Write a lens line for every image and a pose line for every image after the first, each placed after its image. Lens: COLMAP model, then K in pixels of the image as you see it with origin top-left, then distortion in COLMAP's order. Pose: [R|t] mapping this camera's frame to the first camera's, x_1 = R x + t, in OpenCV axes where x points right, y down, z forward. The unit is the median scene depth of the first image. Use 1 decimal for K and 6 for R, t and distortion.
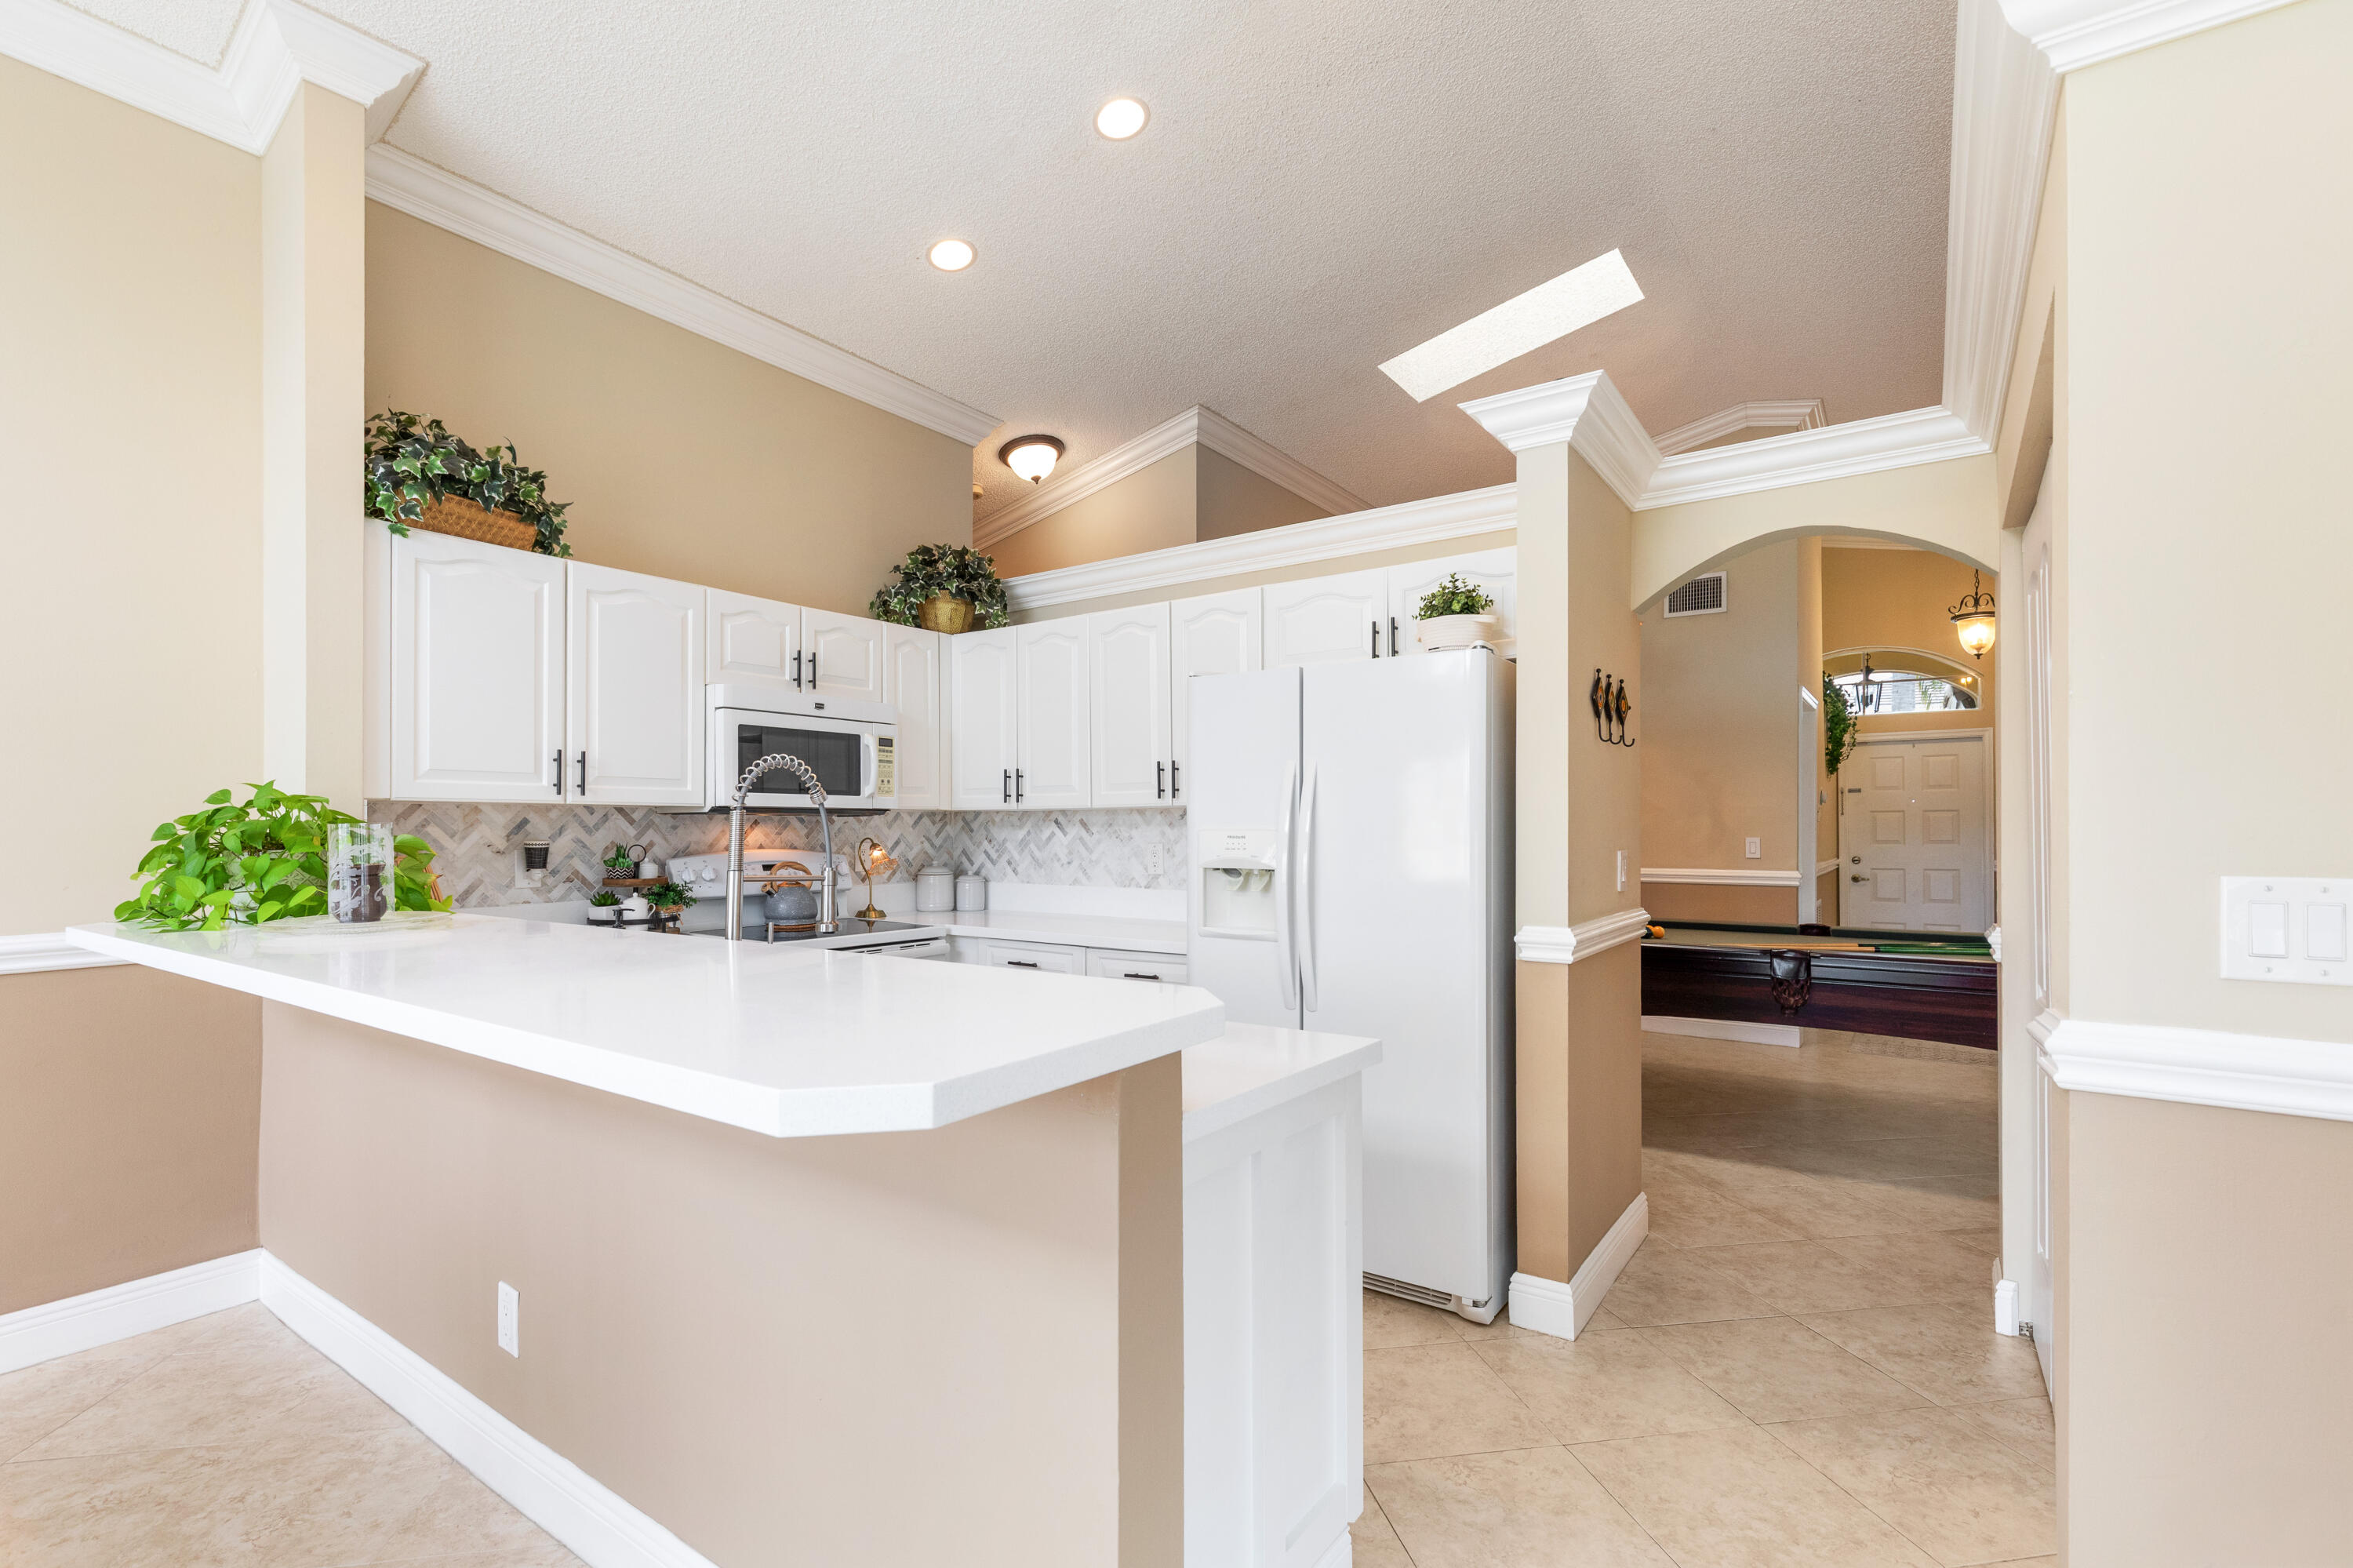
lens RADIAL K [[1084.7, 0, 1136.2], [0, 1084.7, 794.1], [0, 0, 1]] dist [0.003627, -0.000031]
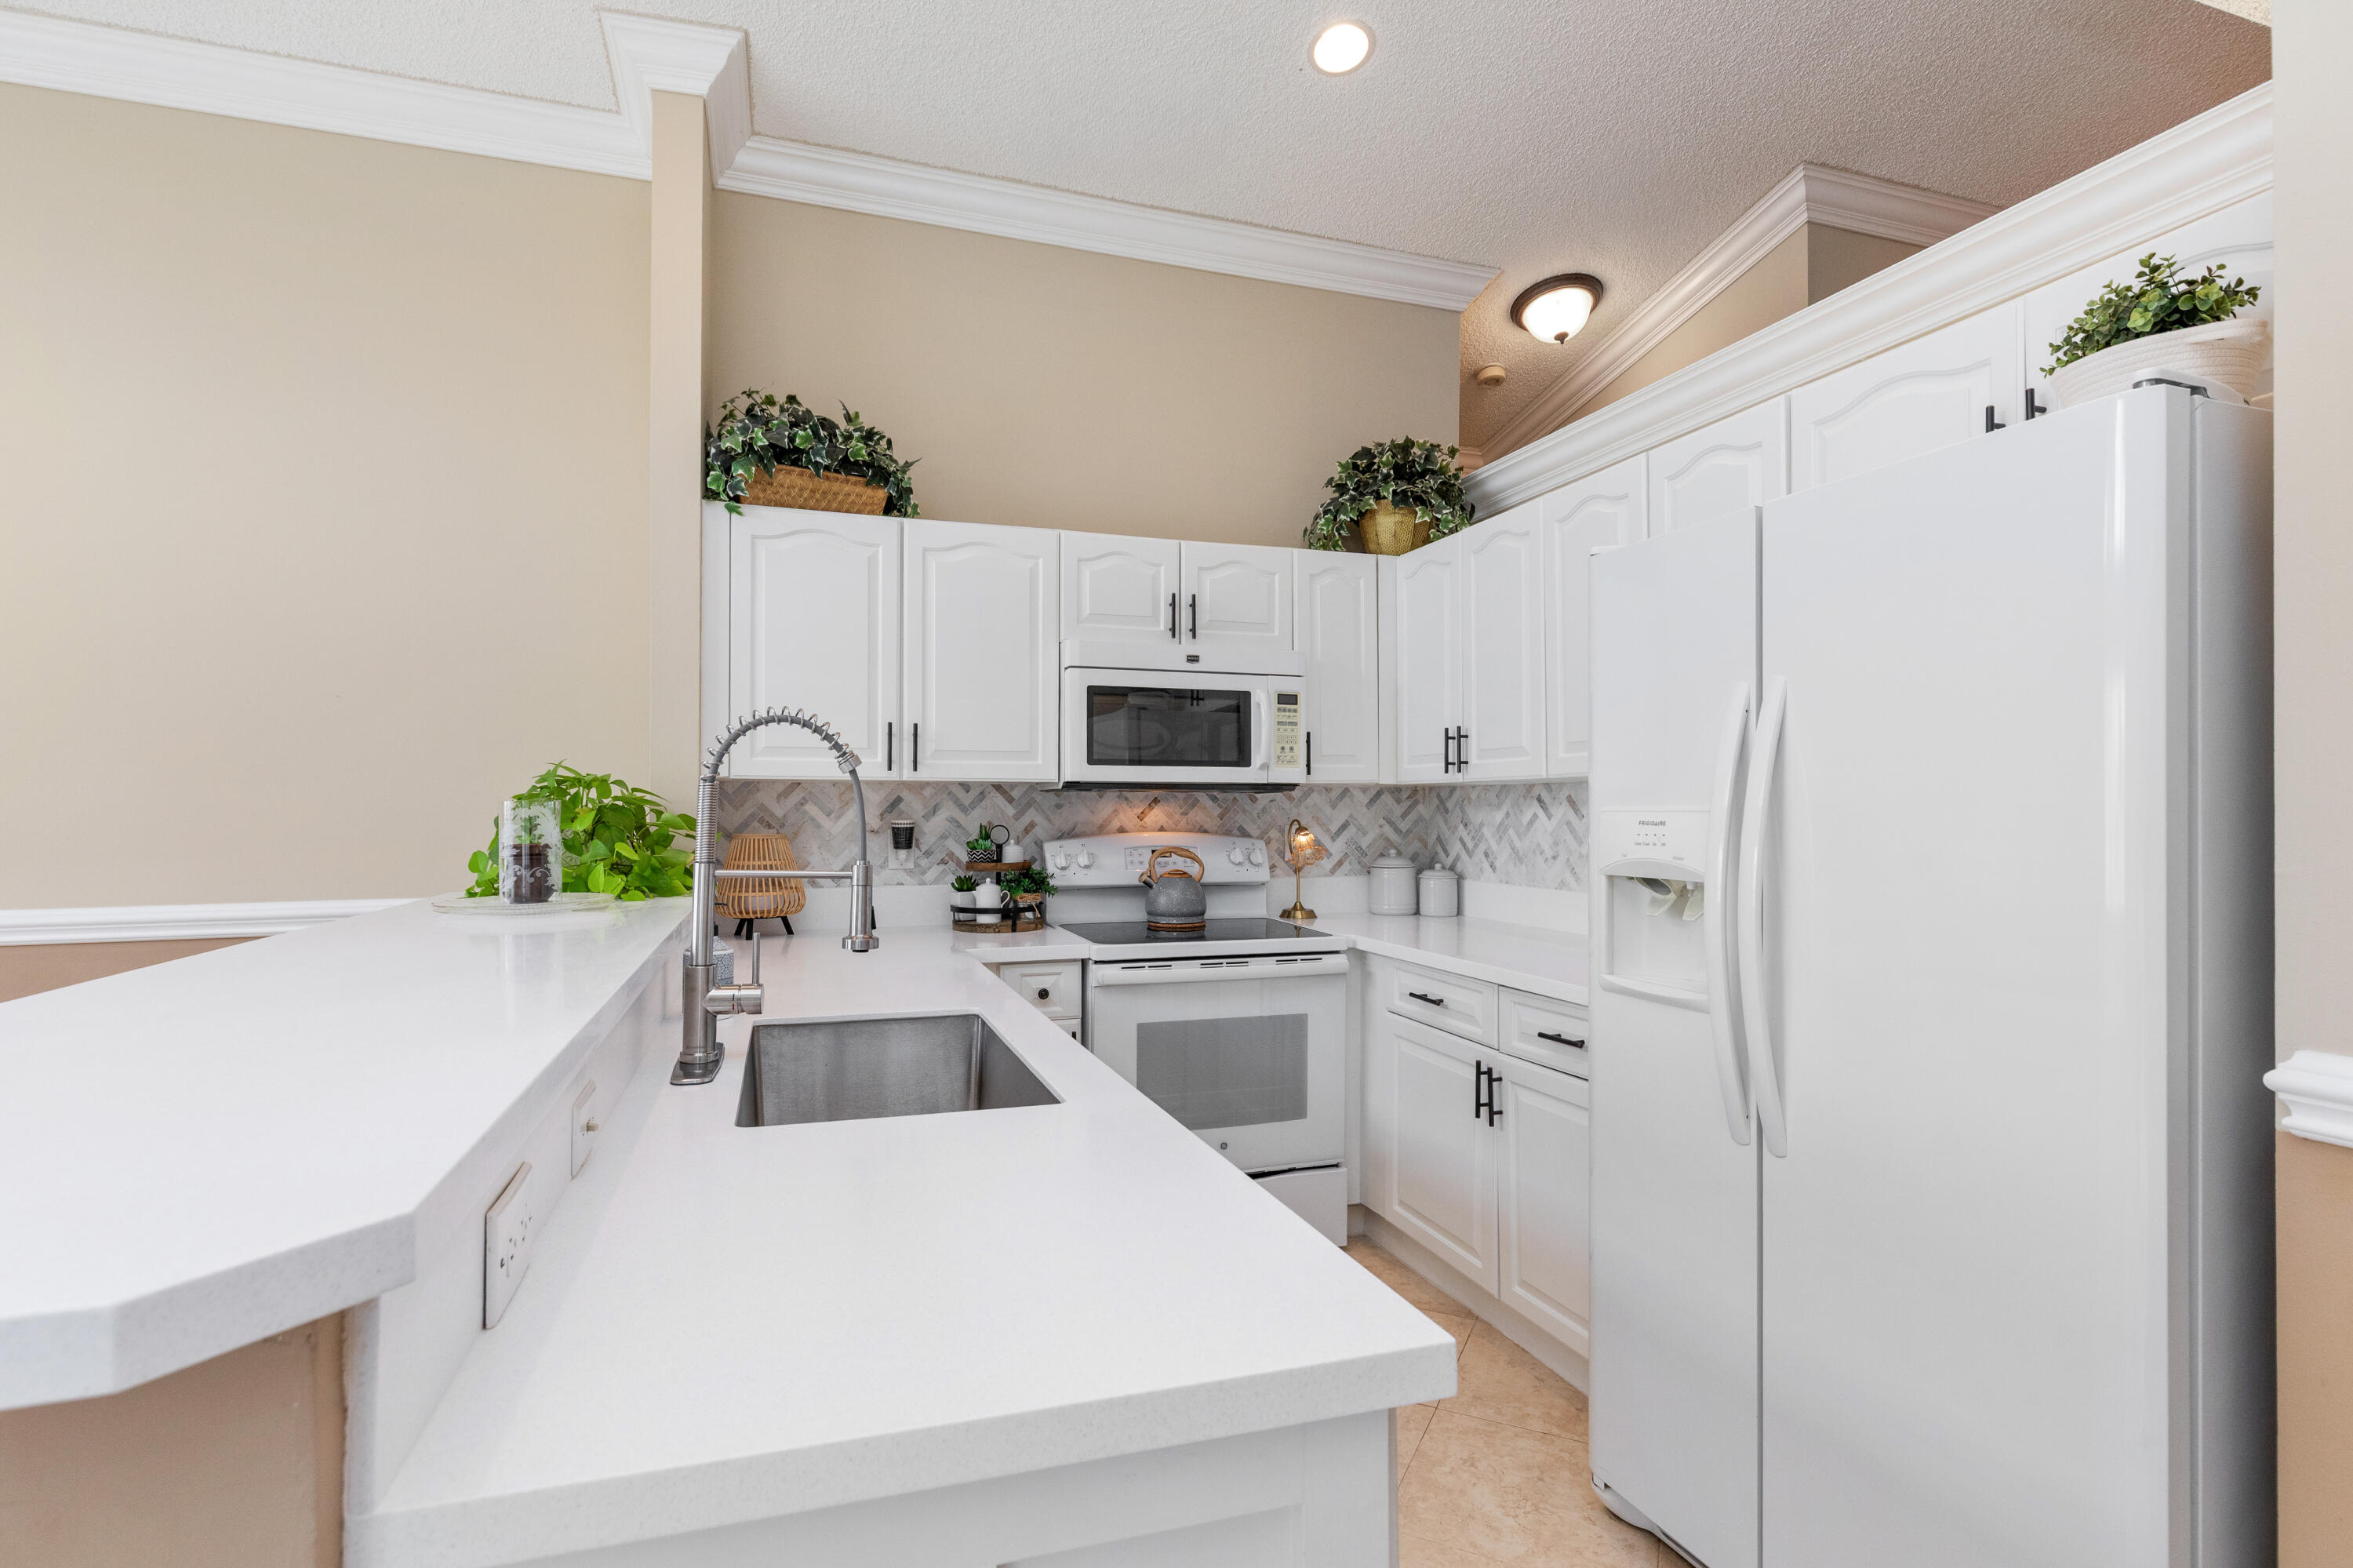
lens RADIAL K [[1126.2, 0, 1154.9], [0, 1126.2, 784.0], [0, 0, 1]] dist [-0.004054, -0.000839]
pose [[0.808880, -0.010288, -0.587883, 0.177611], [0.016125, 0.999859, 0.004689, 0.008878], [0.587752, -0.013272, 0.808932, 0.283391]]
